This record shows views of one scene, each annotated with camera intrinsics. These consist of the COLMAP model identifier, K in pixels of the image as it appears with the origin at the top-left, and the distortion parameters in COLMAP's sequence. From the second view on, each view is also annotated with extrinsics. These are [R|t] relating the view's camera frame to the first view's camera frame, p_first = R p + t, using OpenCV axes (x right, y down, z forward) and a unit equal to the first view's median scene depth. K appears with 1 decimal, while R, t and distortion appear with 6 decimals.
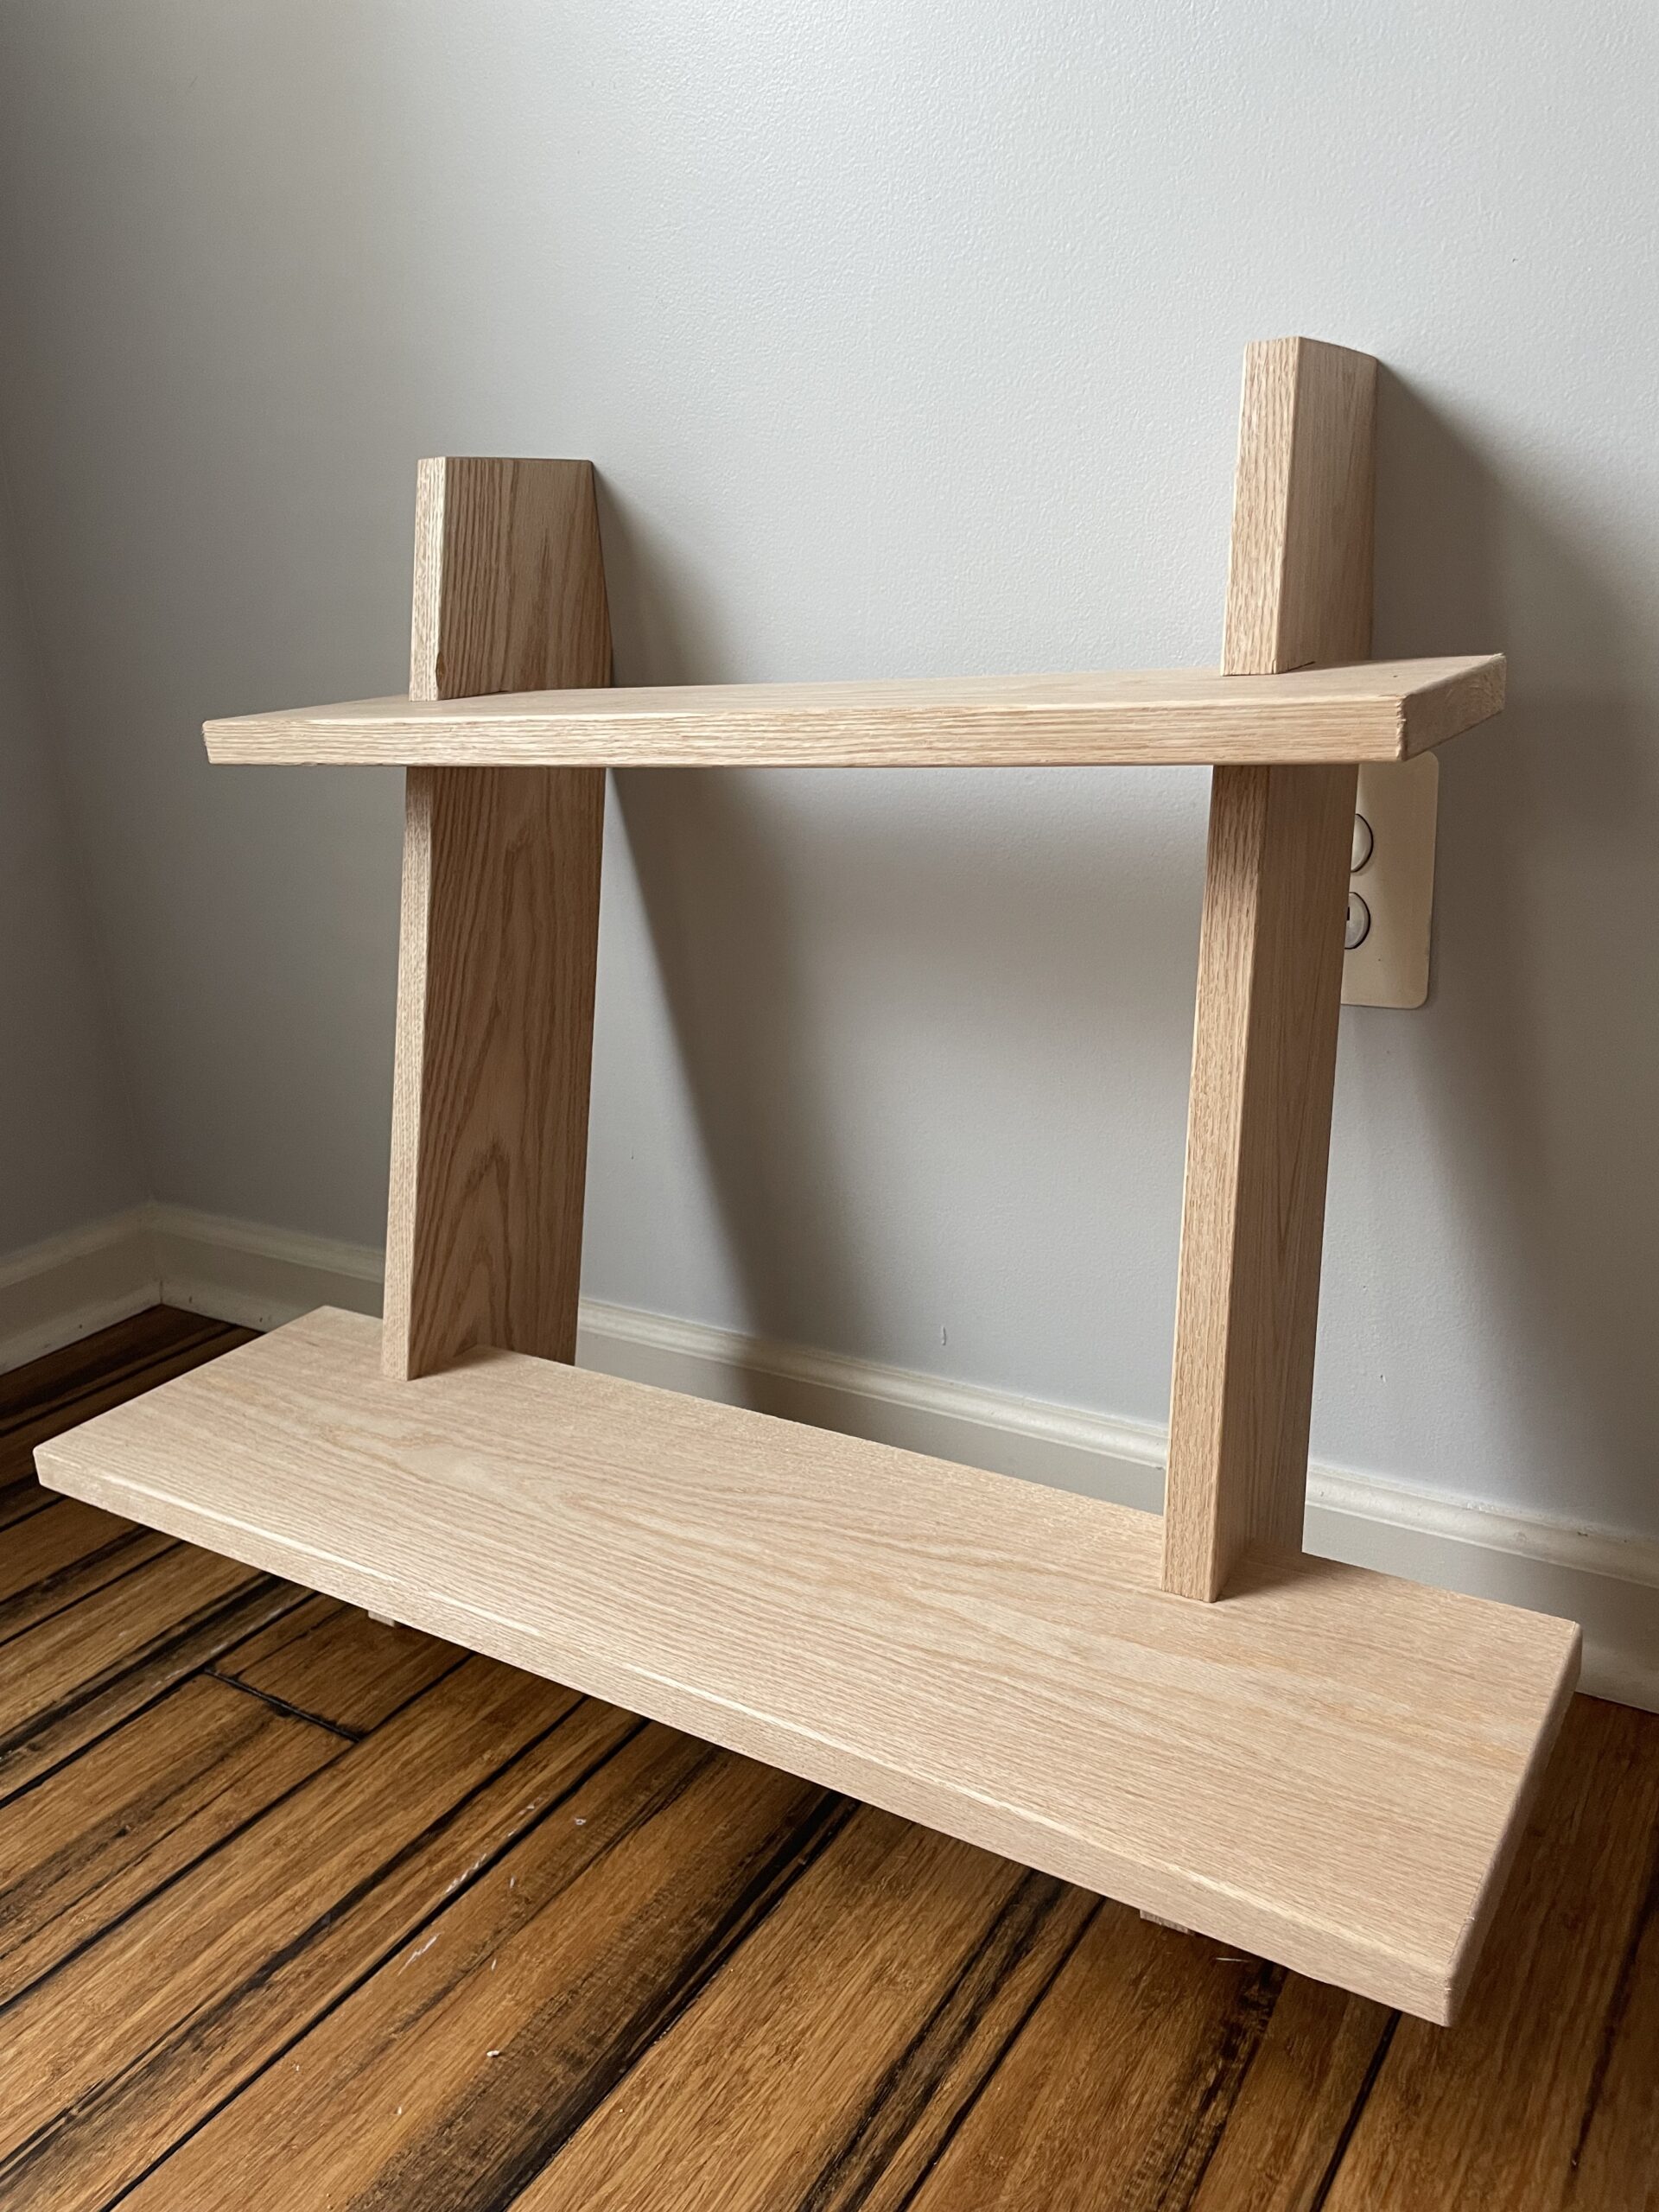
lens RADIAL K [[1679.8, 0, 839.2], [0, 1679.8, 1099.0], [0, 0, 1]] dist [0.073893, -0.106986]
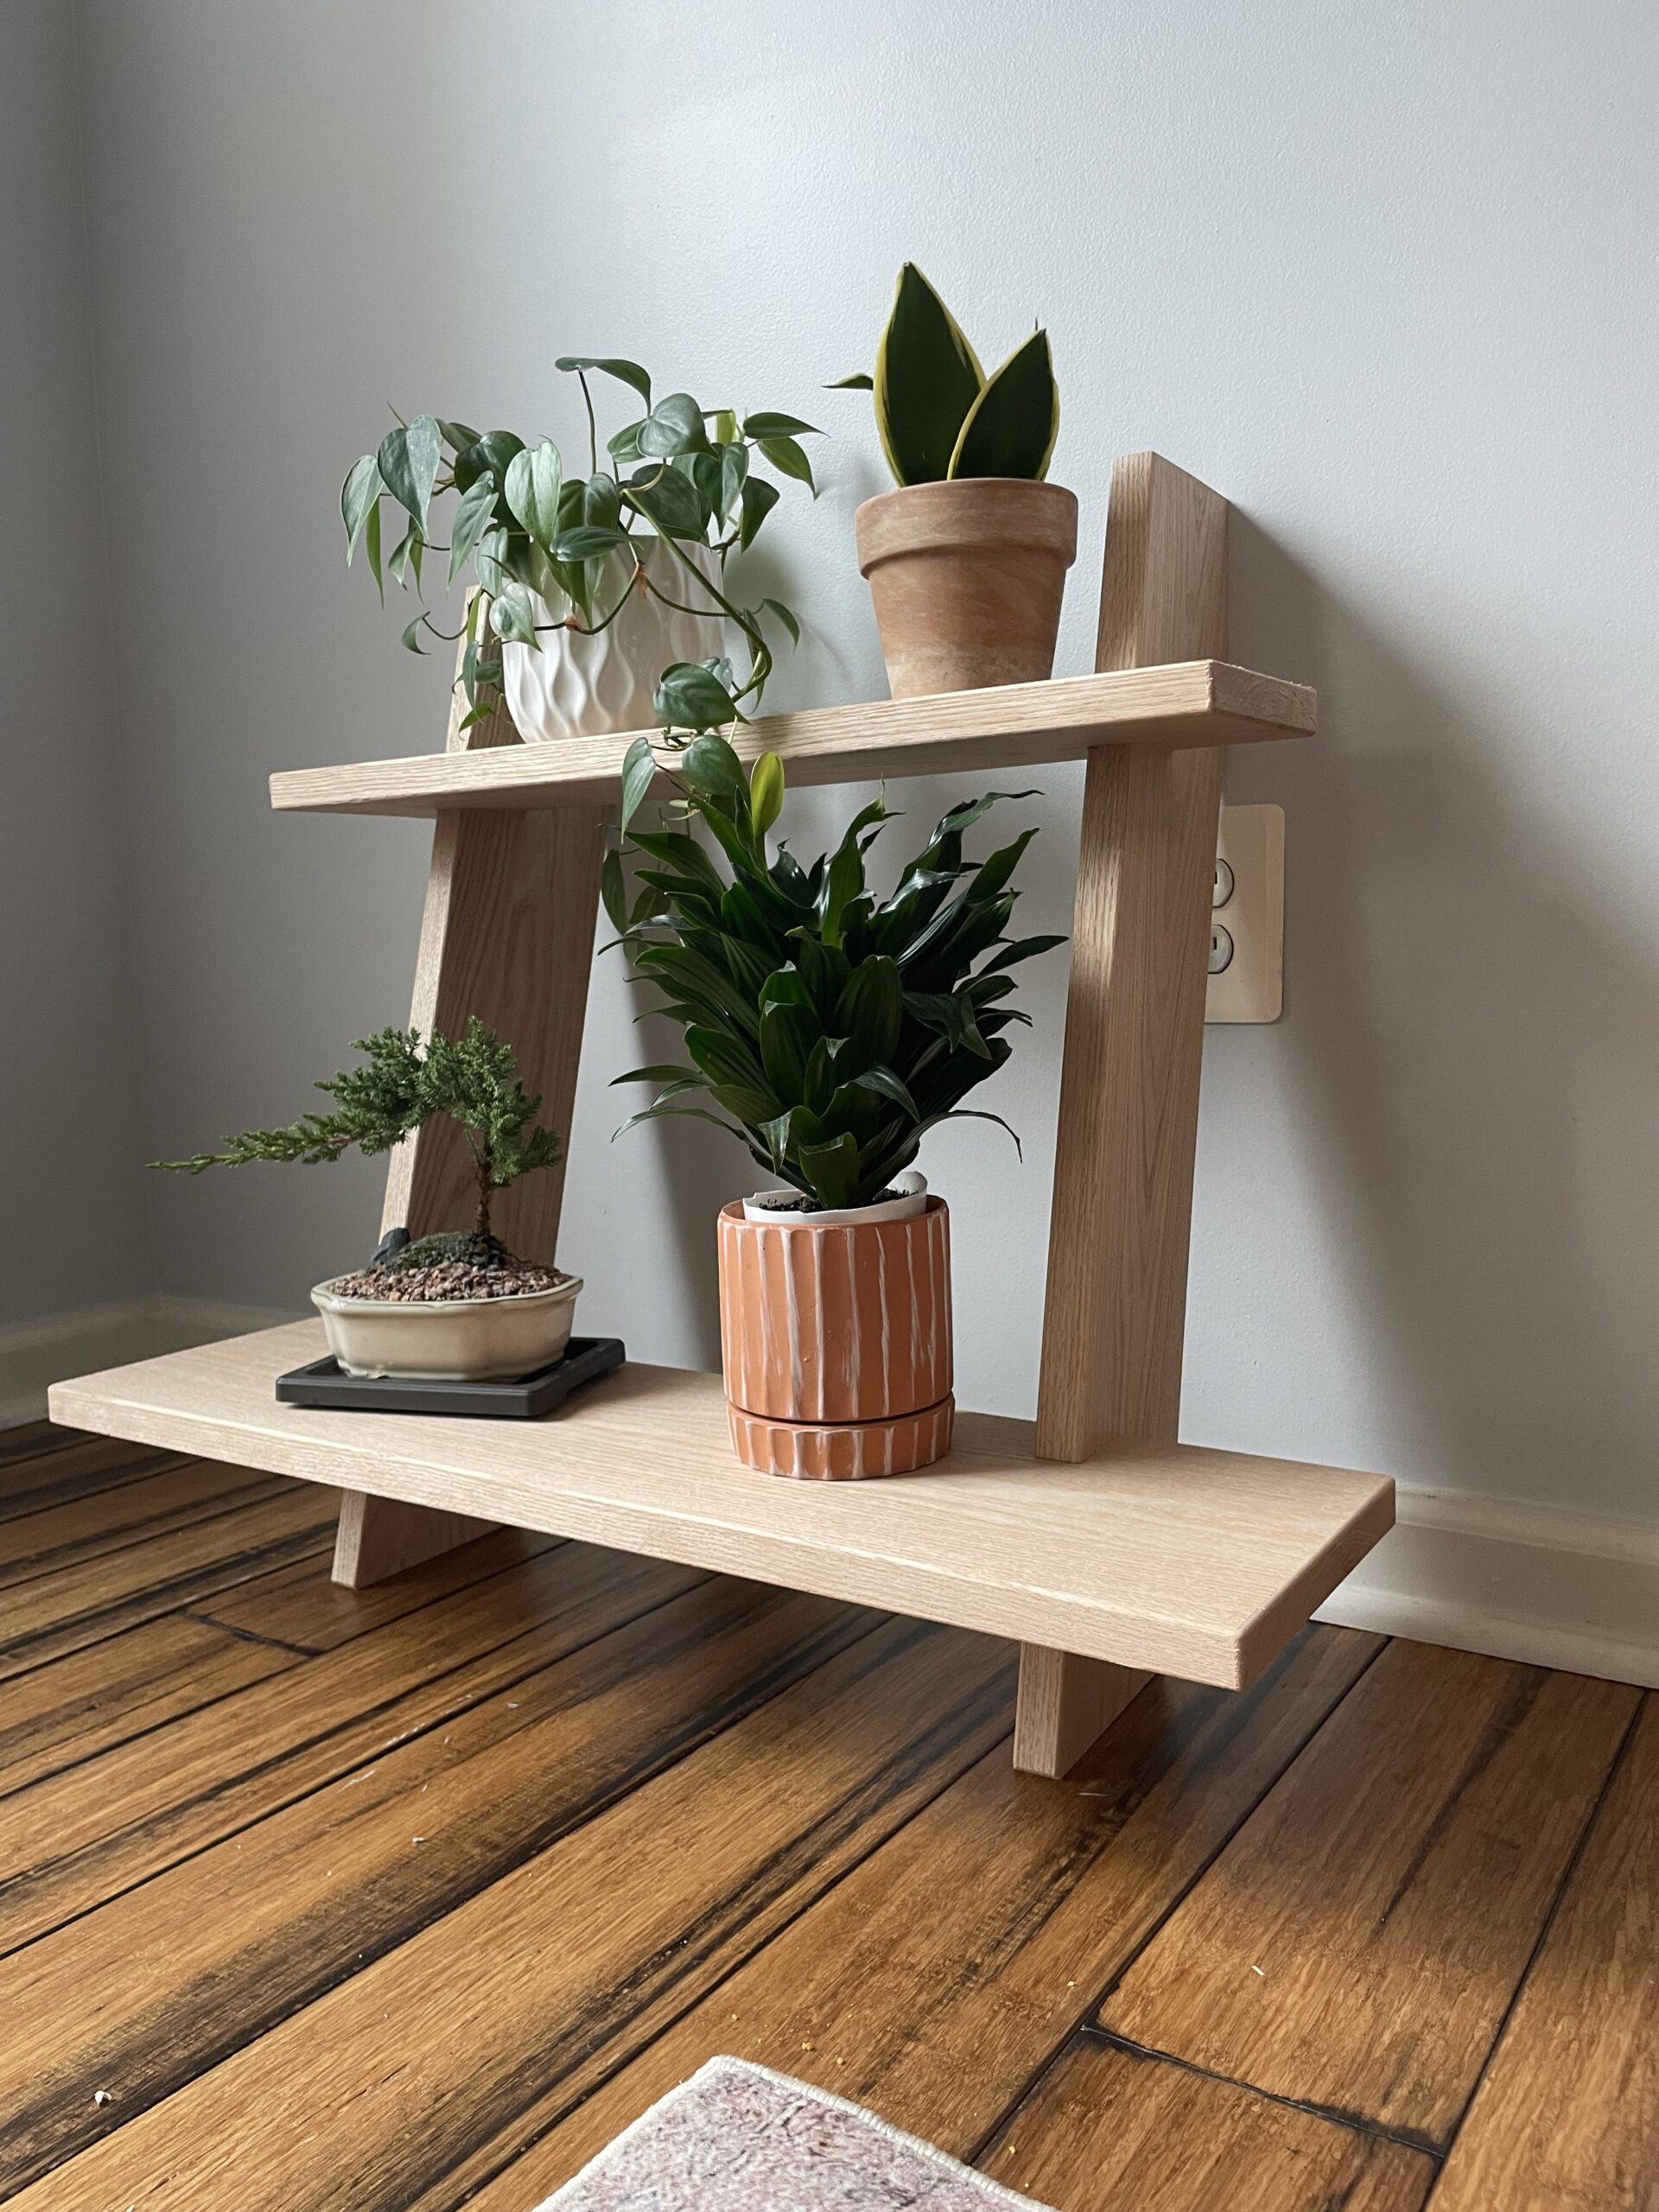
lens RADIAL K [[1682.8, 0, 829.1], [0, 1682.8, 1114.5], [0, 0, 1]] dist [0.075225, -0.111654]
pose [[0.999138, 0.040717, -0.008087, 0.048331], [-0.041512, 0.980055, -0.194340, 0.278917], [0.000013, 0.194509, 0.980901, -0.159776]]
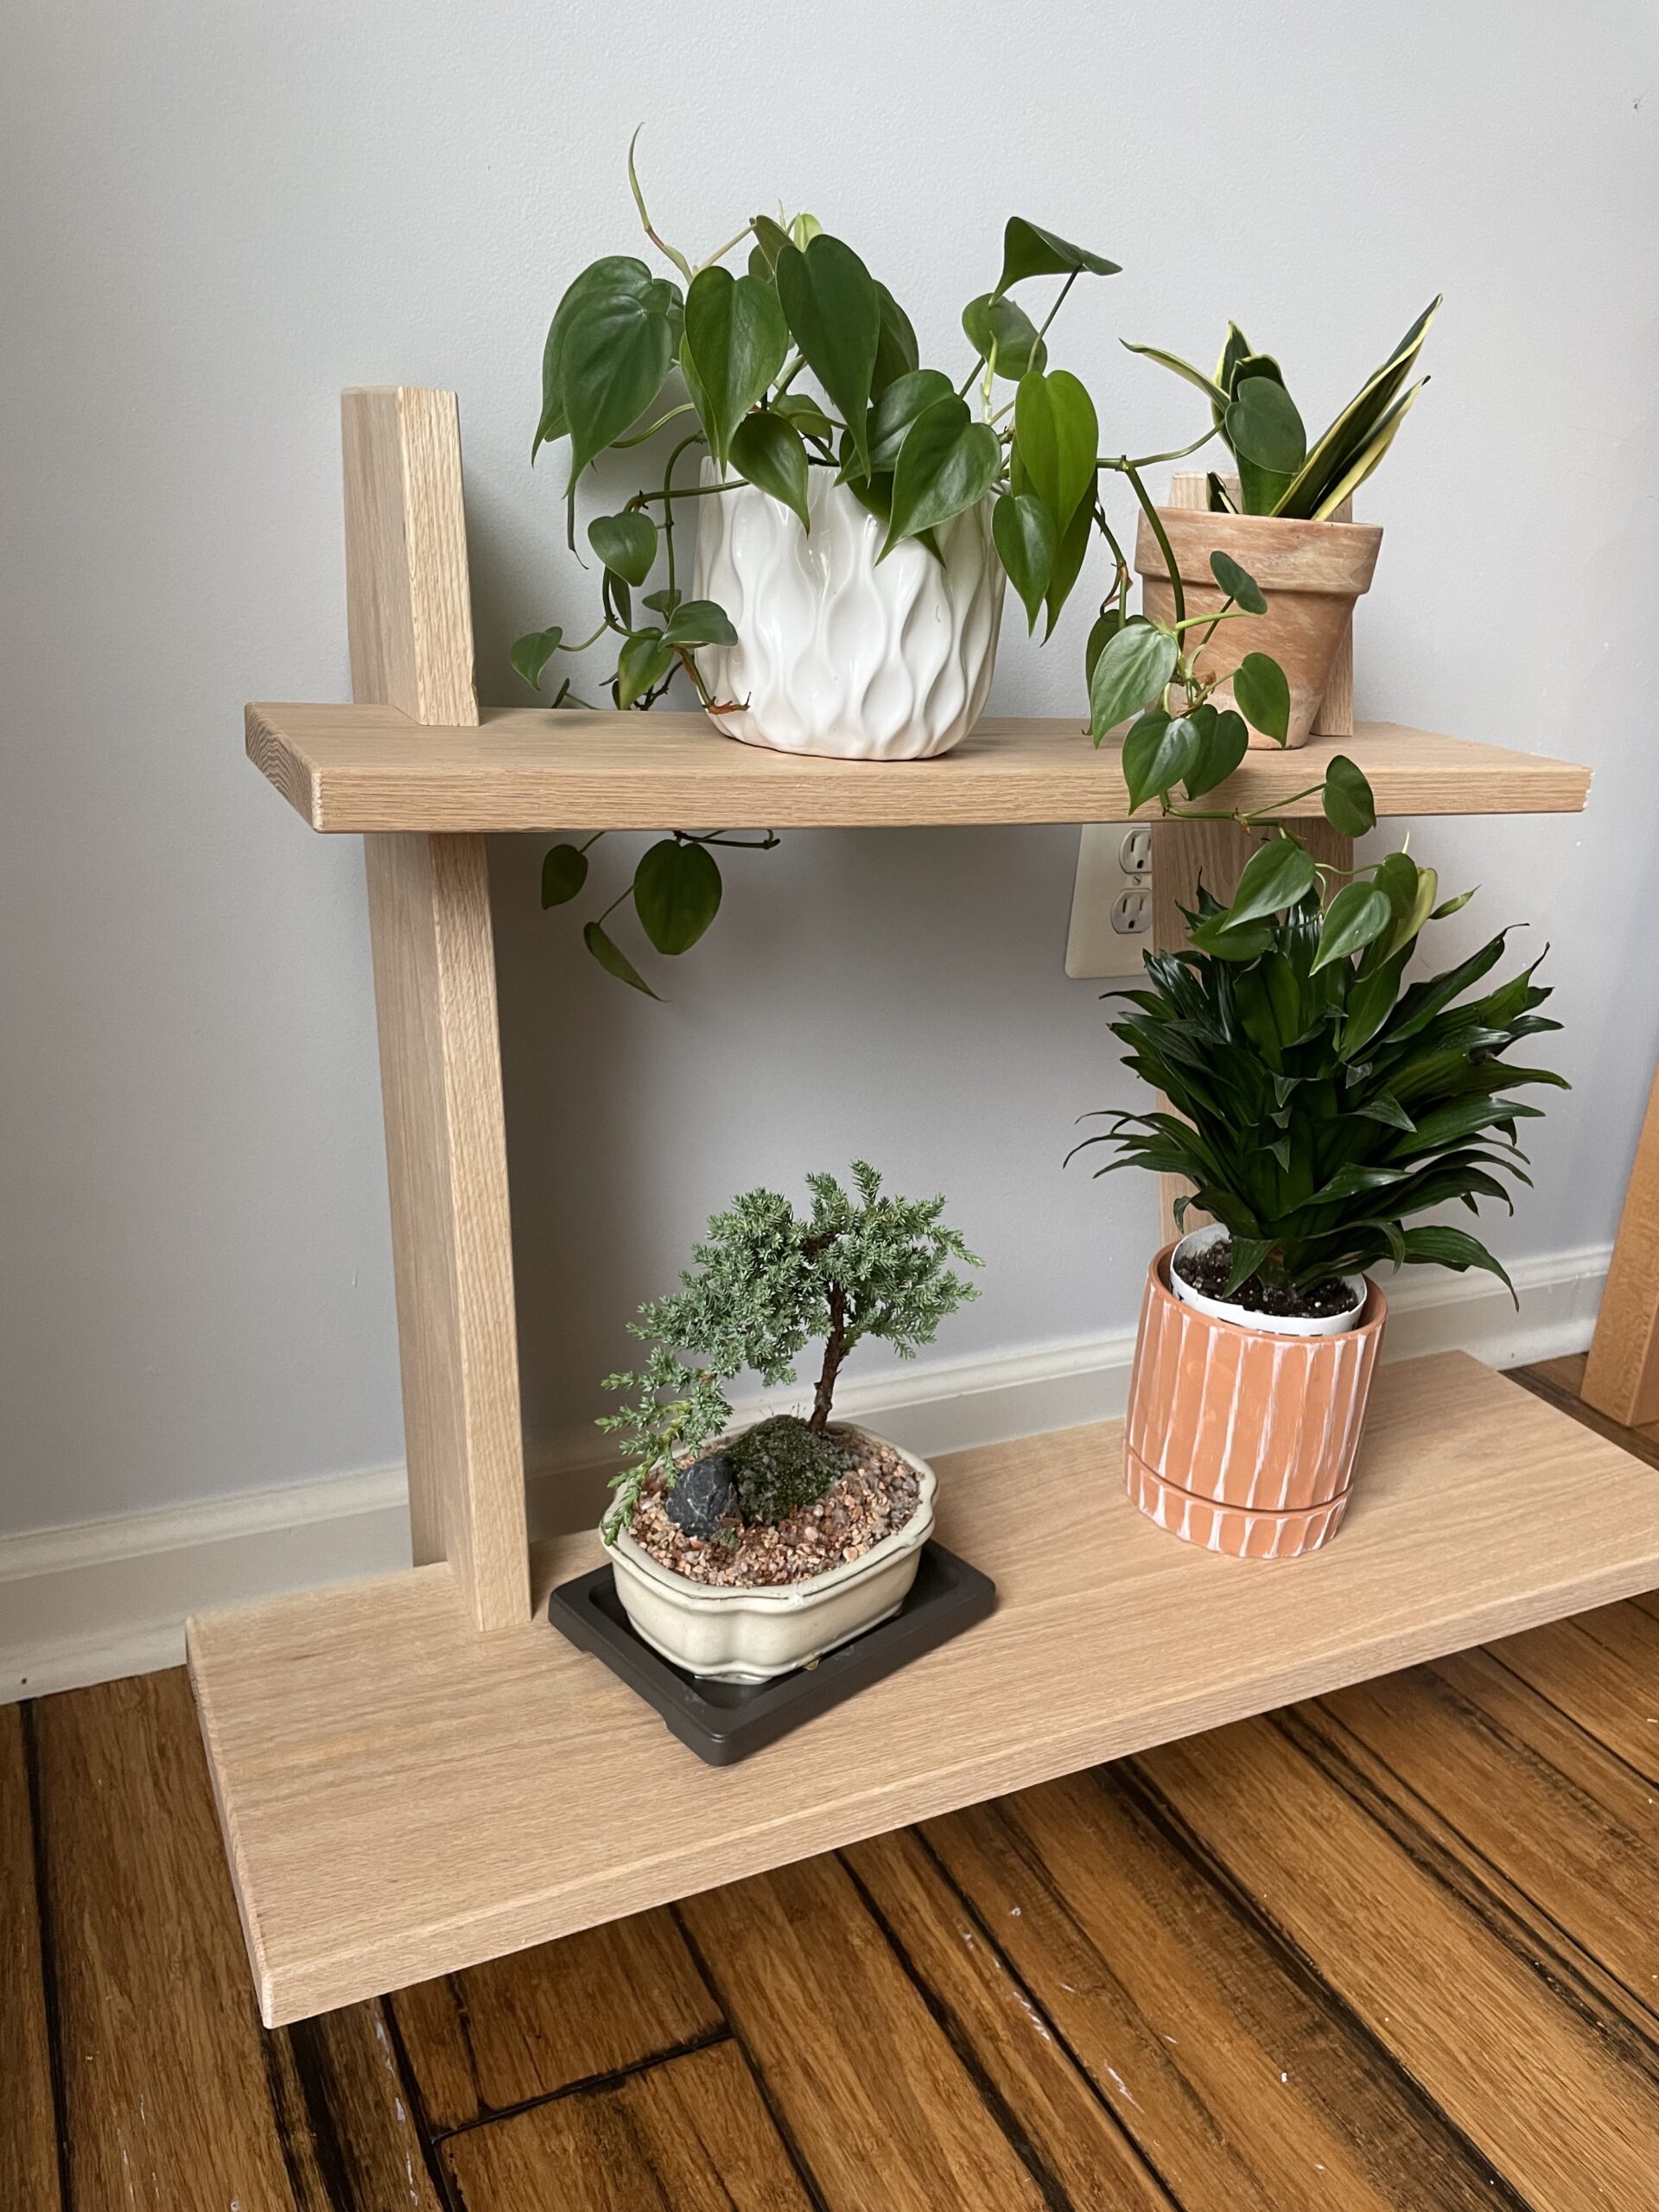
lens RADIAL K [[1675.6, 0, 837.0], [0, 1675.6, 1108.4], [0, 0, 1]] dist [0.073796, -0.110287]
pose [[0.499021, -0.195119, 0.844338, -1.011136], [0.146970, 0.979264, 0.139438, -0.188426], [-0.854036, 0.054510, 0.517350, 0.610149]]
